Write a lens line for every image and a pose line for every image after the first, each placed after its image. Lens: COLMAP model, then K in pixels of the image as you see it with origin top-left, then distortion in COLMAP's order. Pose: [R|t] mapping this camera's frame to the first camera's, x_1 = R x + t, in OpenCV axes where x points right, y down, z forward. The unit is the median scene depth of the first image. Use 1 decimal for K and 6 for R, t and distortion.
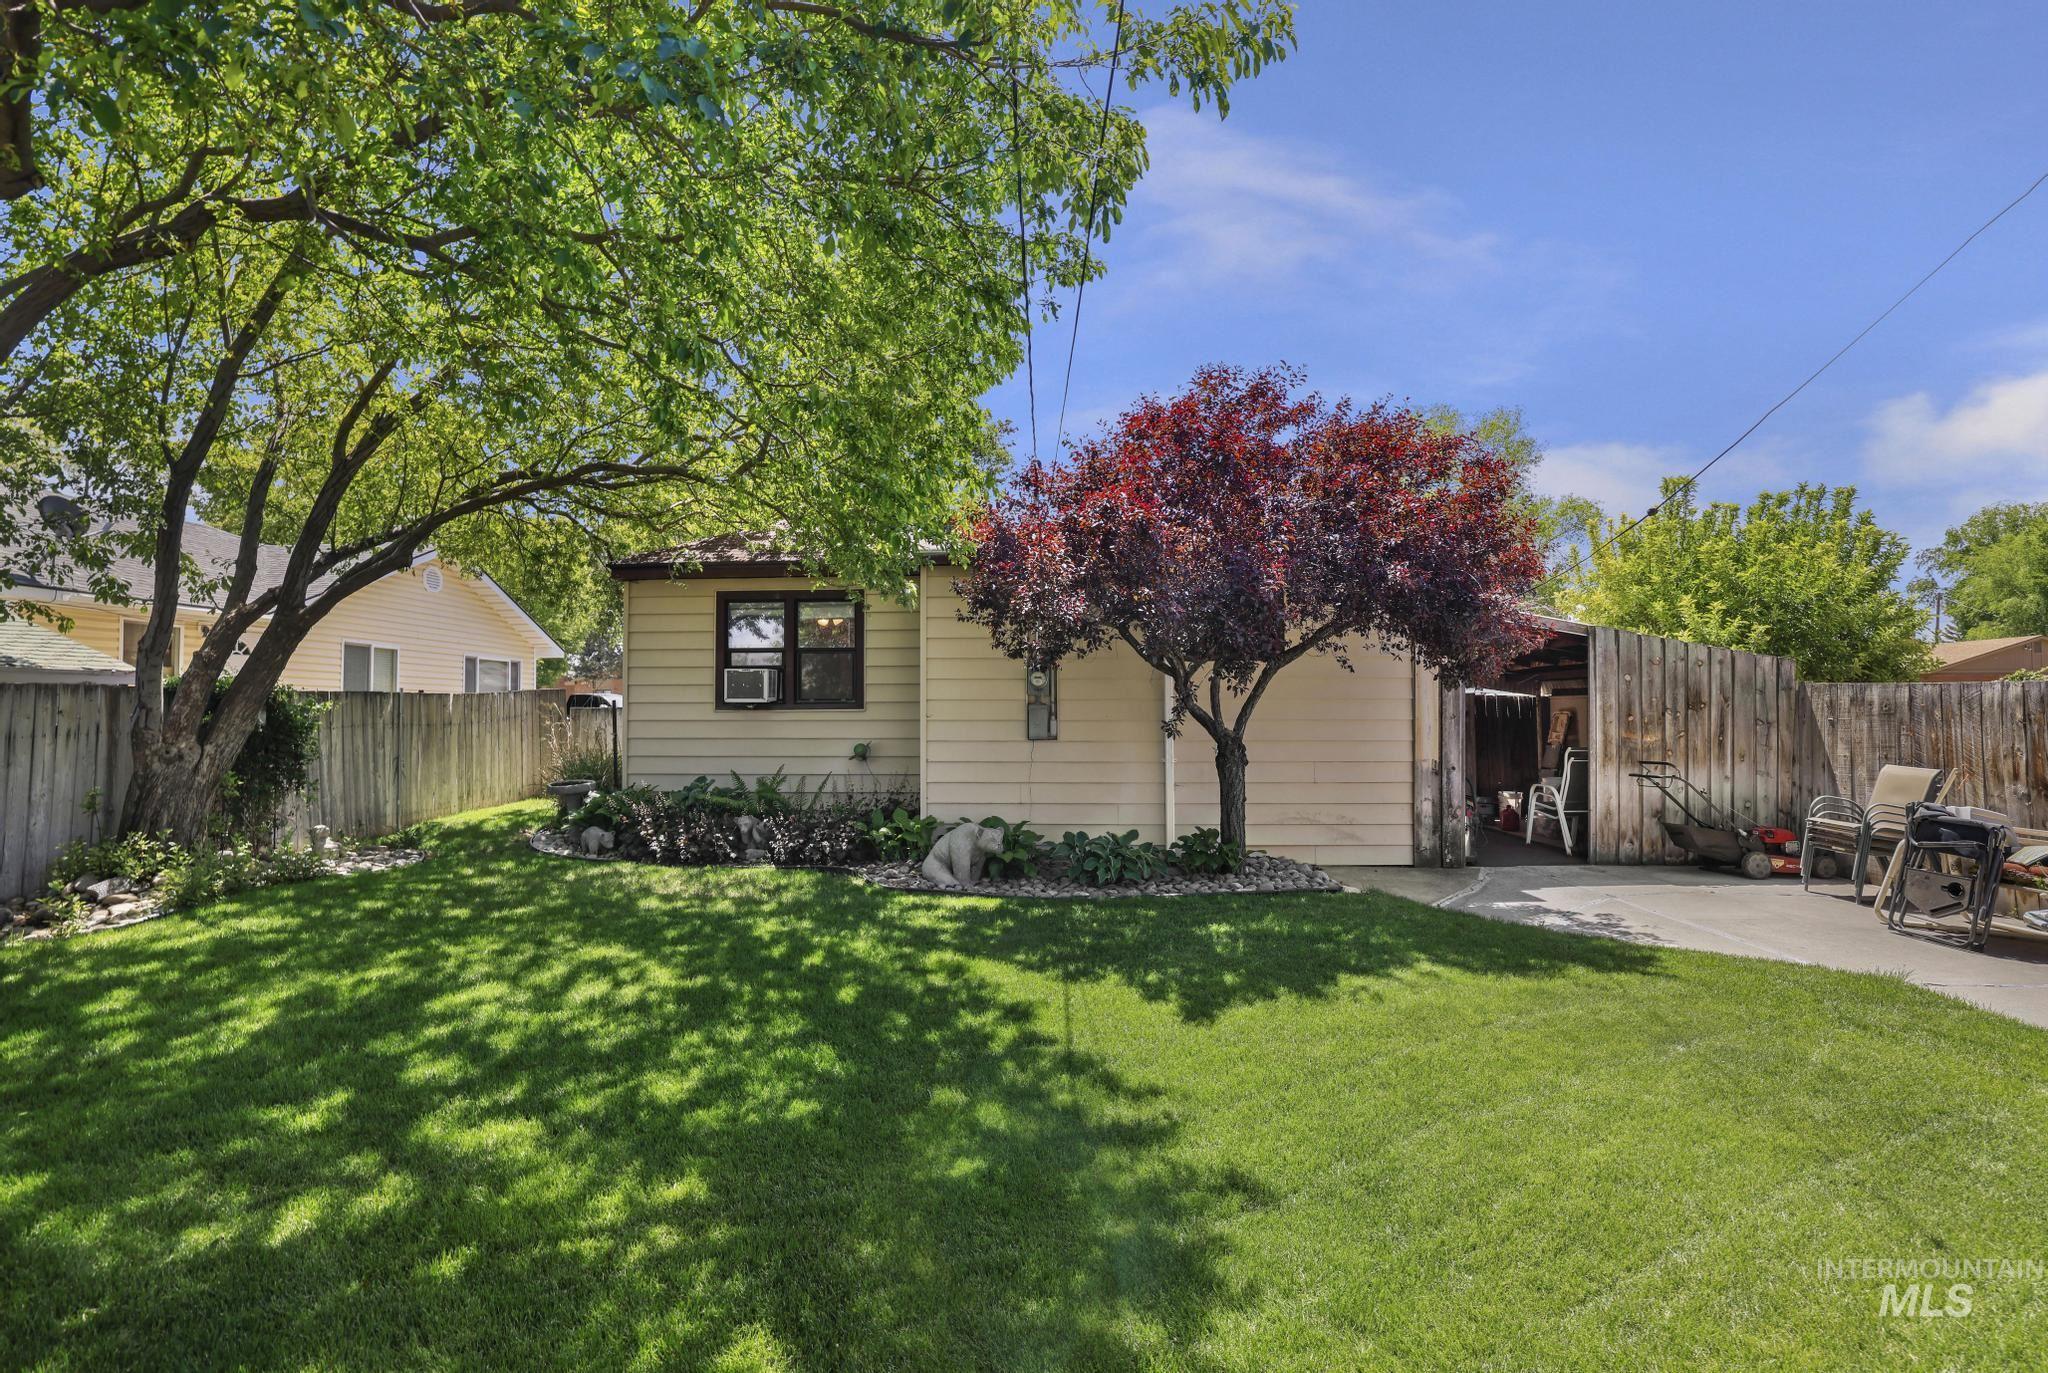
lens RADIAL K [[905.6, 0, 1026.7], [0, 905.6, 696.6], [0, 0, 1]] dist [-0.039079, 0.008867]
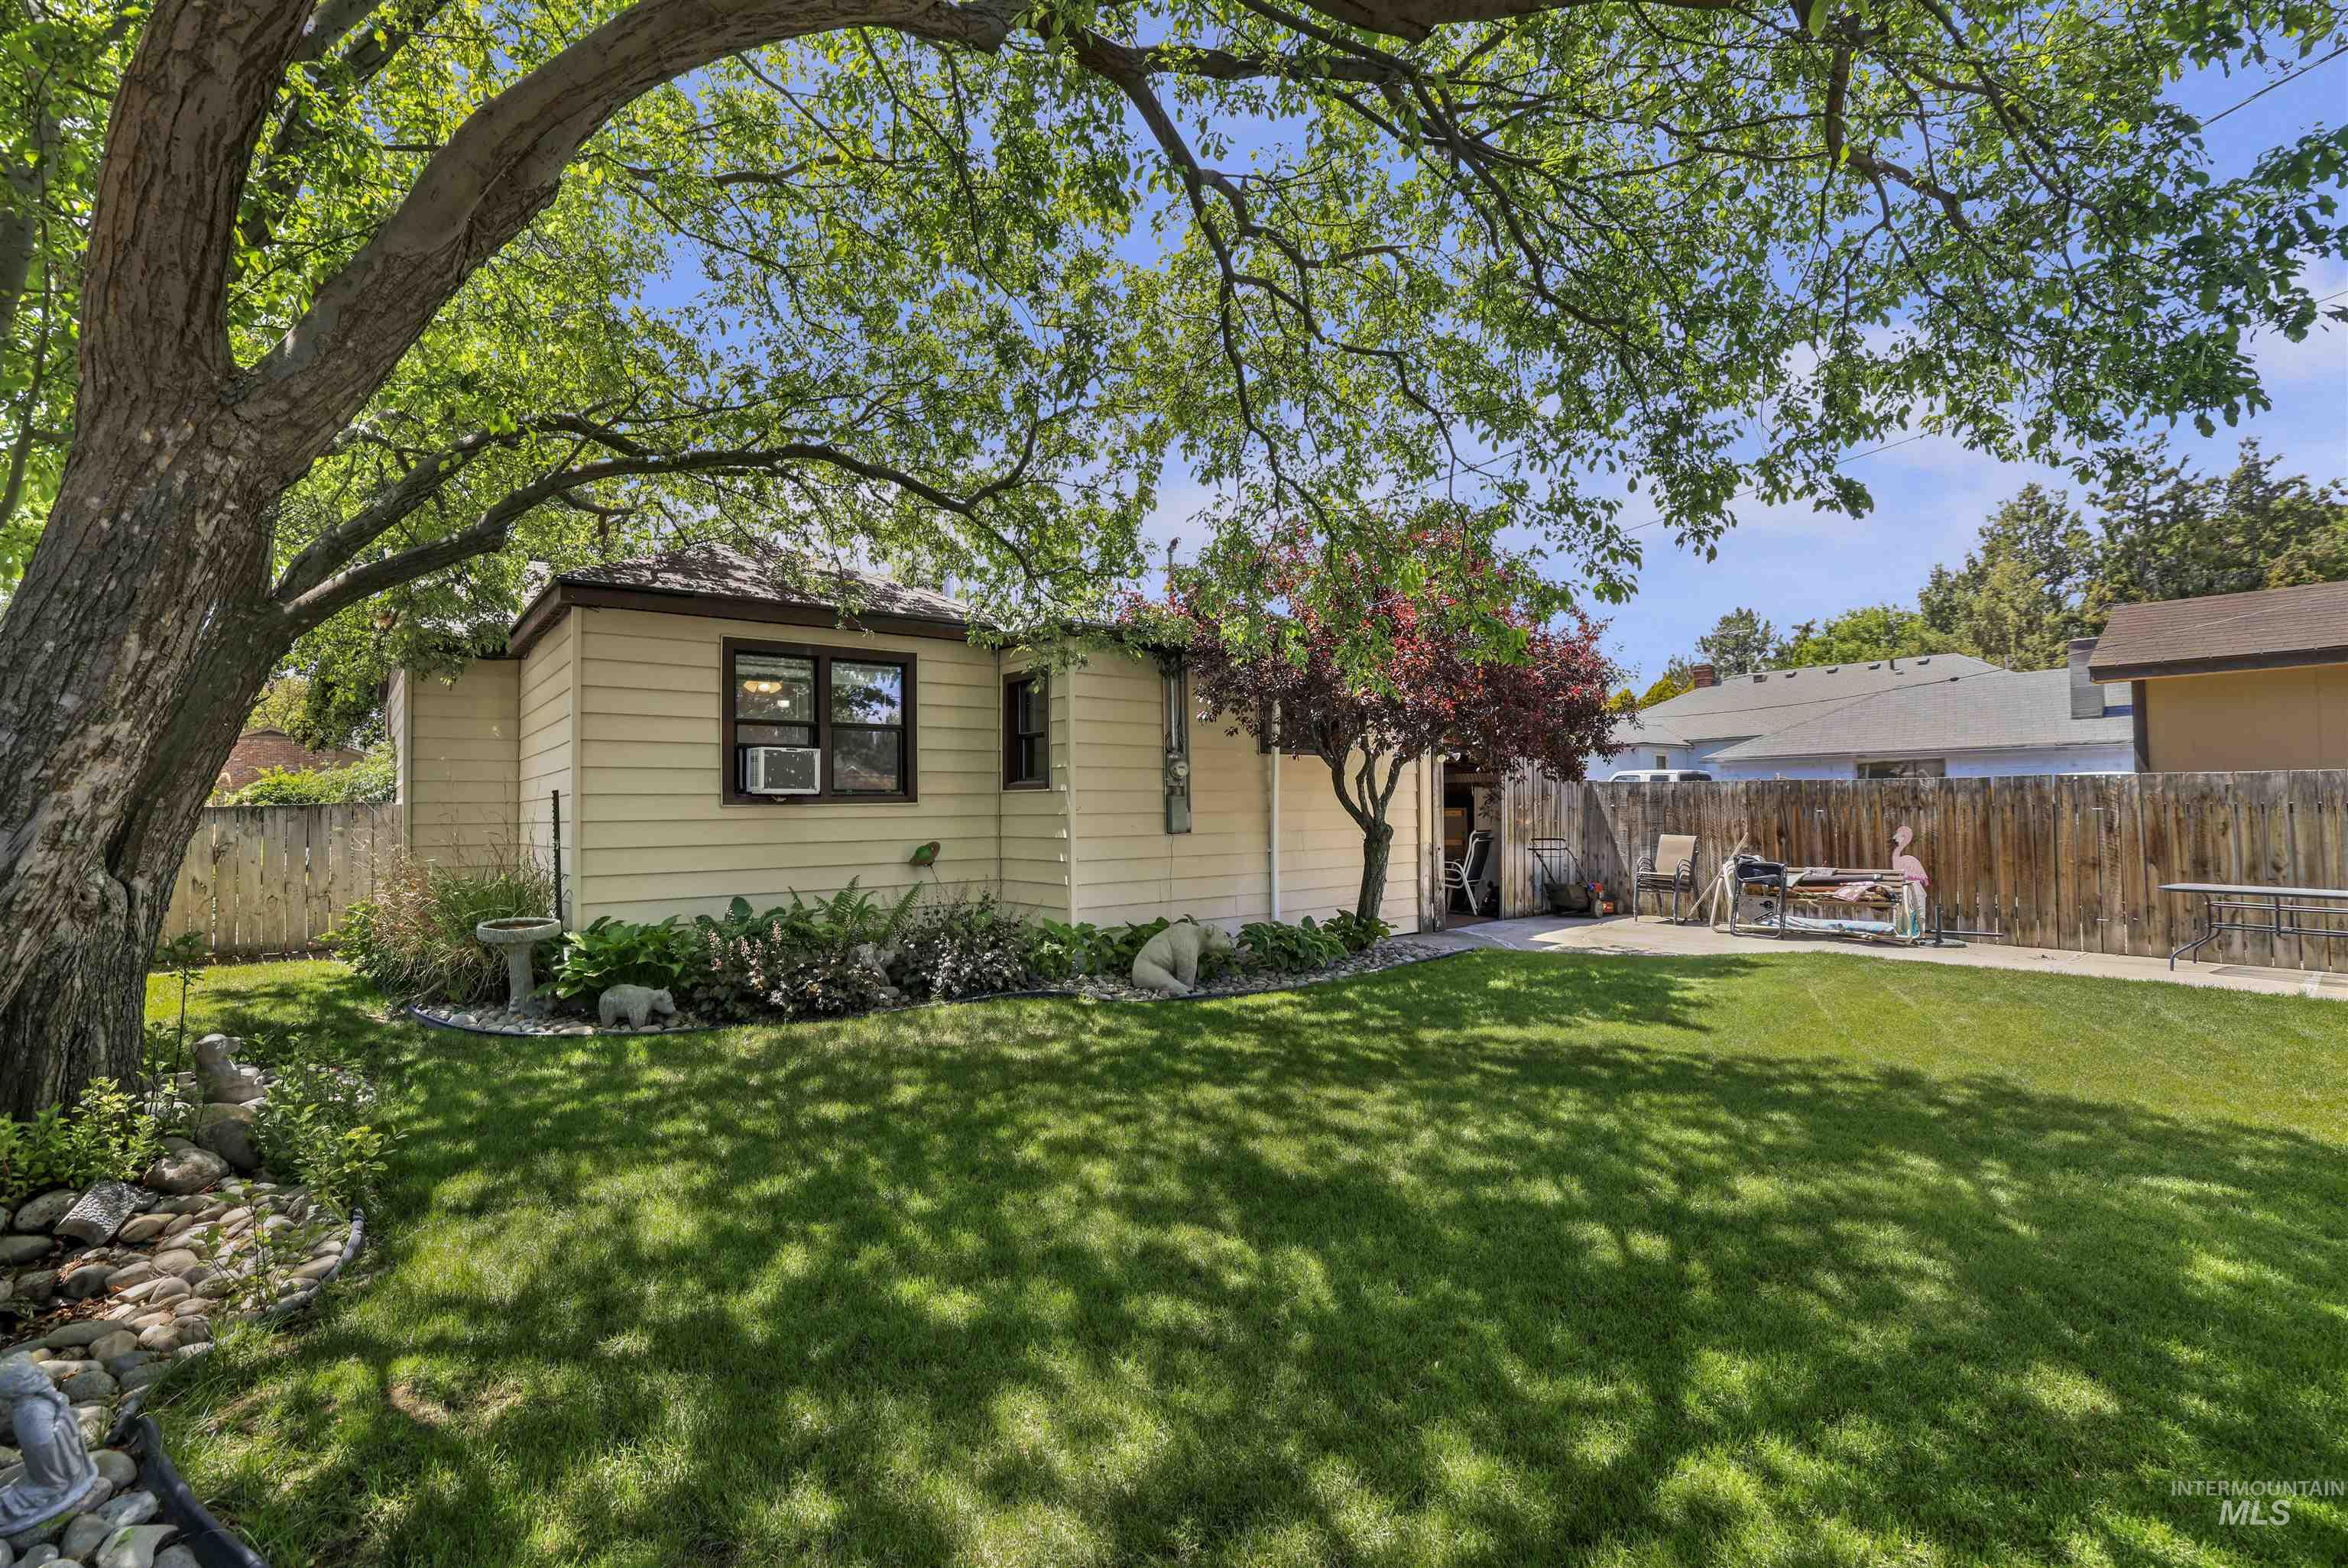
lens RADIAL K [[1038.1, 0, 1176.6], [0, 1038.1, 780.3], [0, 0, 1]] dist [-0.039079, 0.008867]
pose [[0.746295, 0.010396, 0.665534, -0.719866], [-0.000401, 0.999885, -0.015169, 0.009027], [-0.665615, 0.011054, 0.746213, 0.194542]]
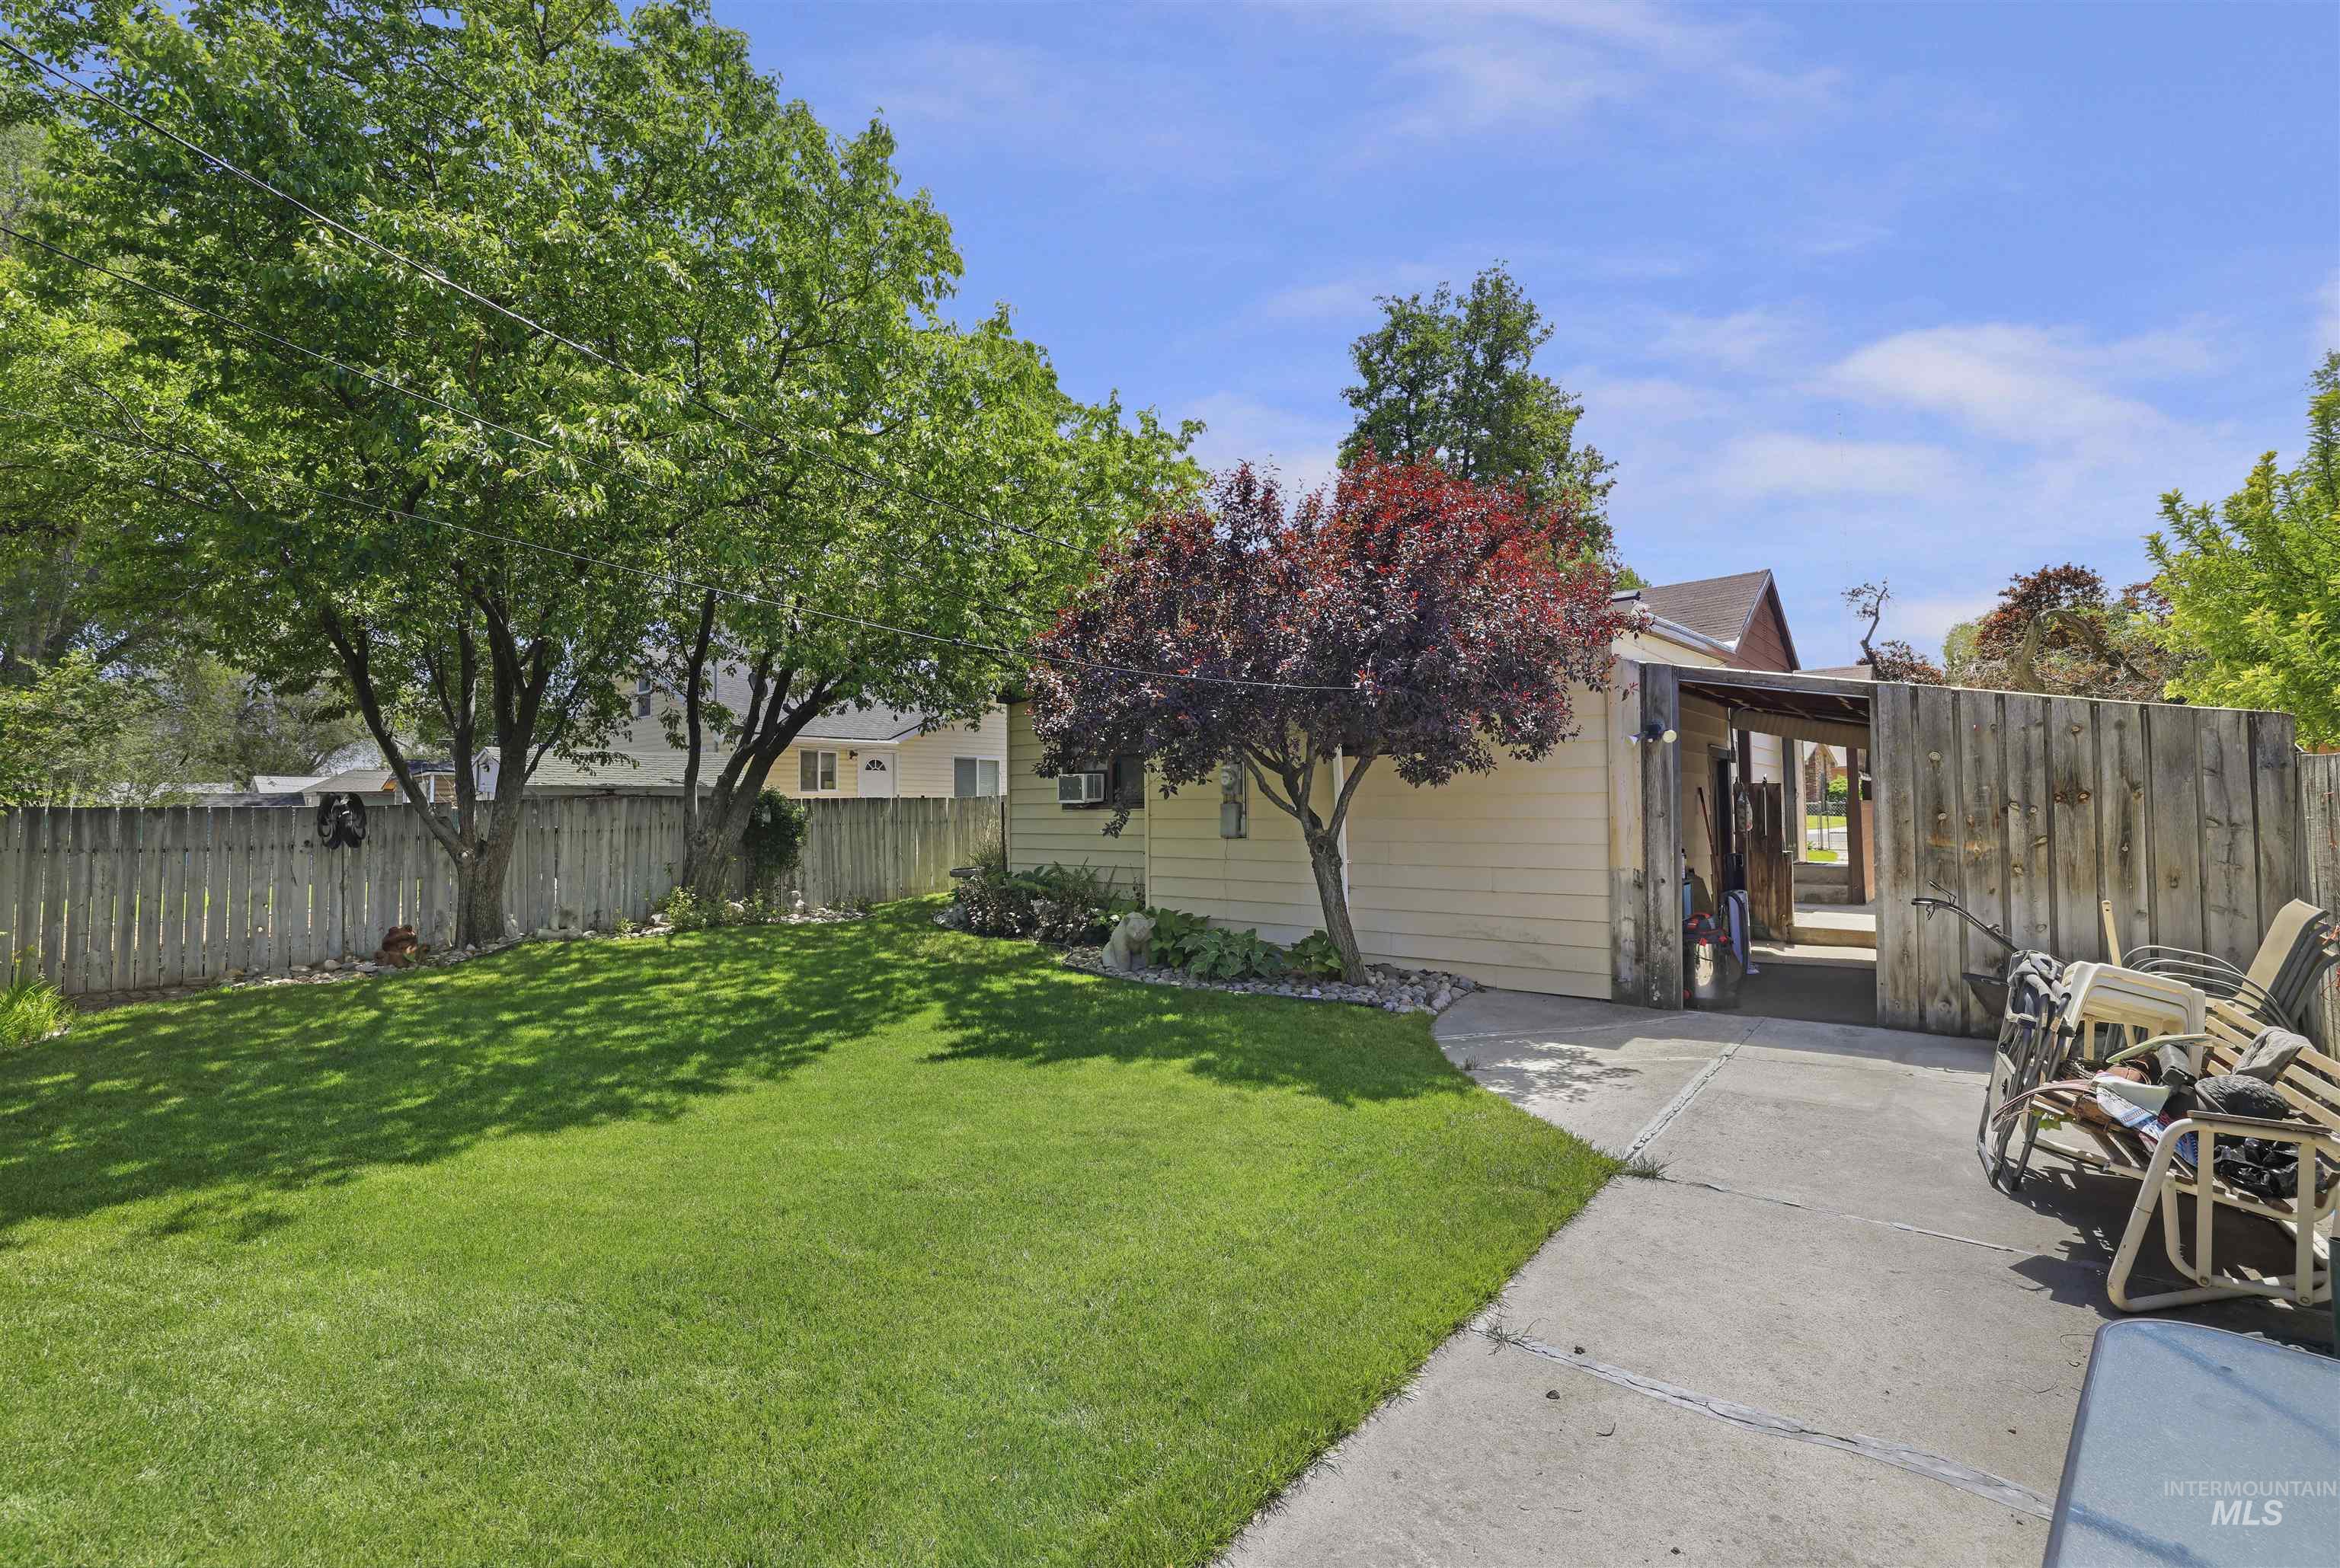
lens RADIAL K [[1034.6, 0, 1180.5], [0, 1034.6, 794.4], [0, 0, 1]] dist [-0.039079, 0.008867]
pose [[0.792286, -0.013213, -0.610007, 0.689840], [0.015368, 0.999880, -0.001697, 0.000082], [0.609957, -0.008030, 0.792394, 0.041552]]
